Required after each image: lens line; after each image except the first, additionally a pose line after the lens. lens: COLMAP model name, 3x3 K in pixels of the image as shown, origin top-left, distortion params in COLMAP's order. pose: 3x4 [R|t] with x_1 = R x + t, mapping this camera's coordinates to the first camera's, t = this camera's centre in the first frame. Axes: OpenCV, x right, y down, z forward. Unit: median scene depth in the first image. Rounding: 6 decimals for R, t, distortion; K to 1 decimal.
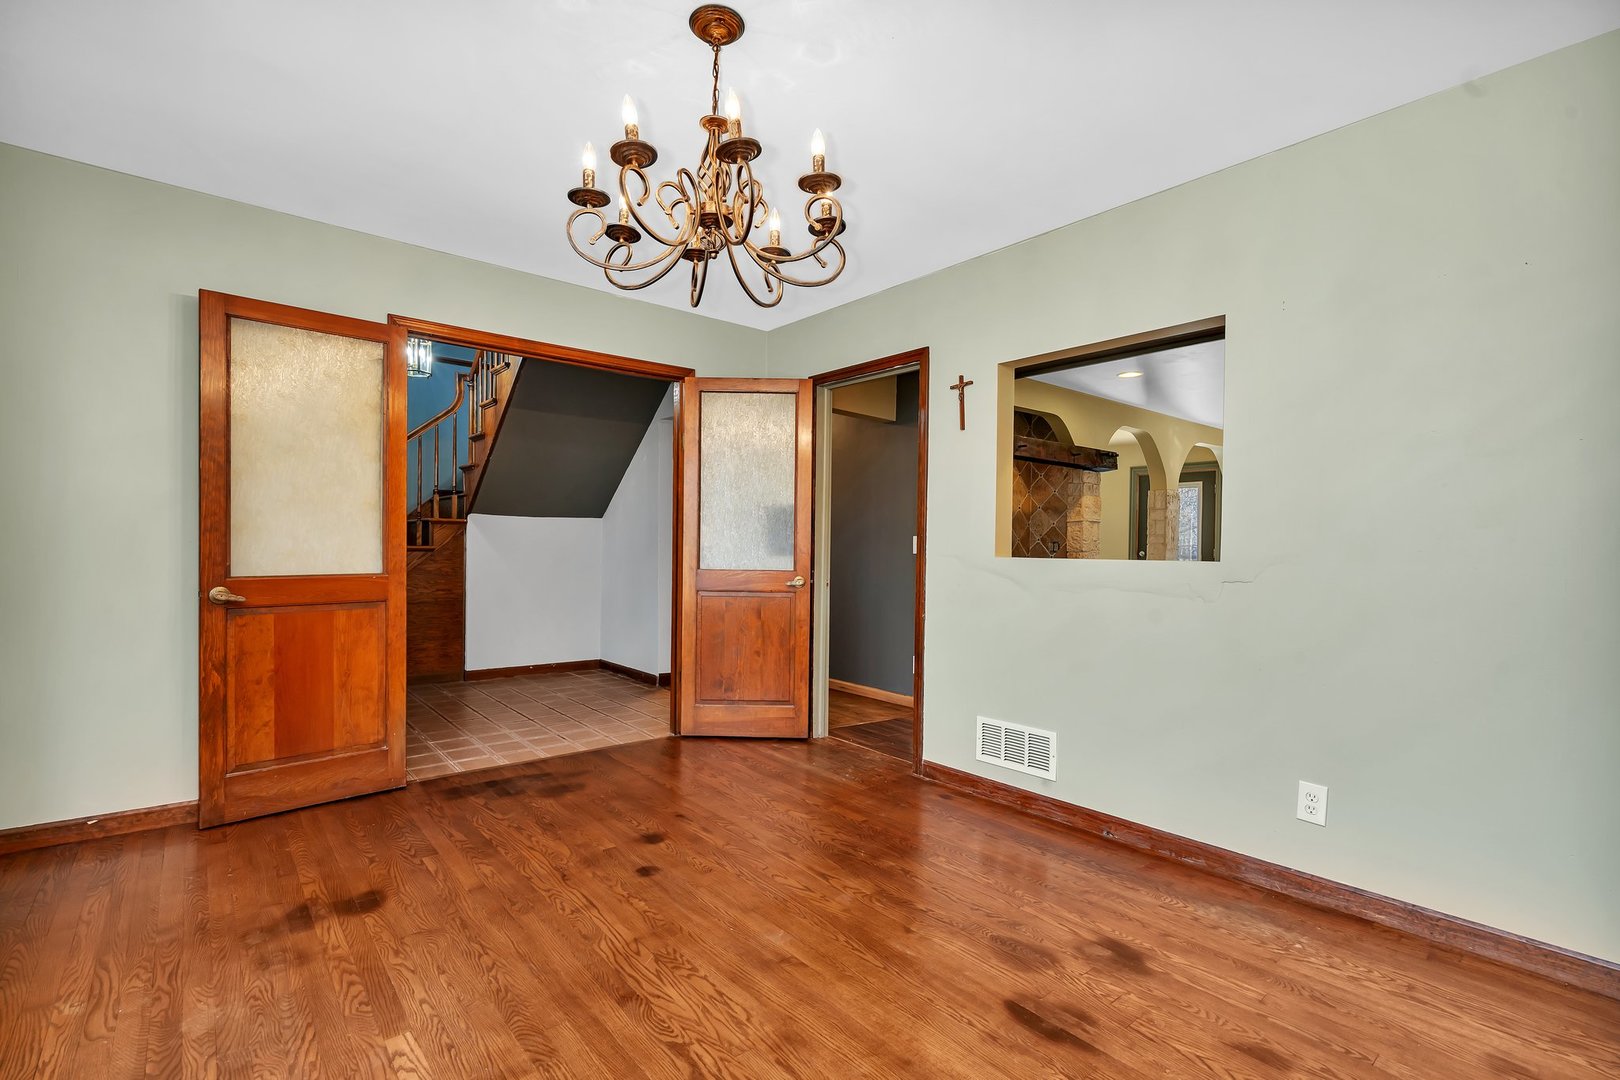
lens RADIAL K [[744.6, 0, 810.9], [0, 744.6, 543.3], [0, 0, 1]] dist [-0.002447, 0.000610]
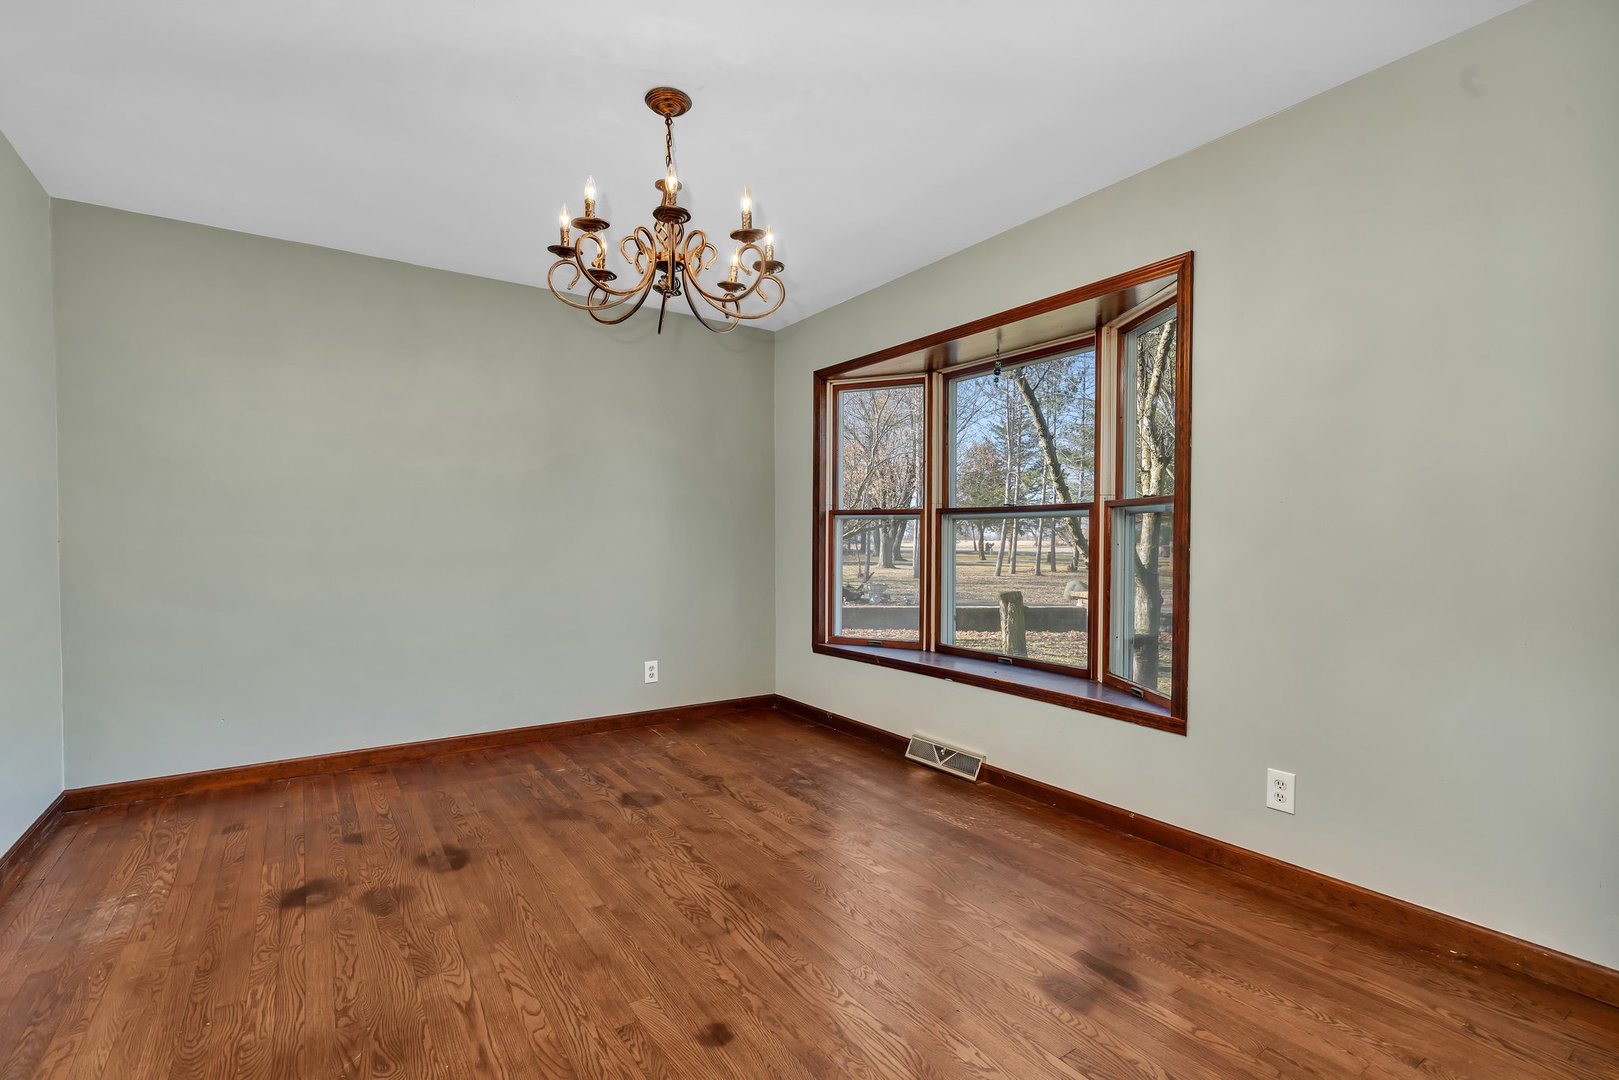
lens RADIAL K [[744.1, 0, 808.7], [0, 744.1, 540.3], [0, 0, 1]] dist [-0.002447, 0.000610]
pose [[-0.995074, -0.014705, 0.098039, -0.453271], [-0.014223, 0.999883, 0.005614, -0.001251], [-0.098111, 0.004192, -0.995167, 2.073881]]
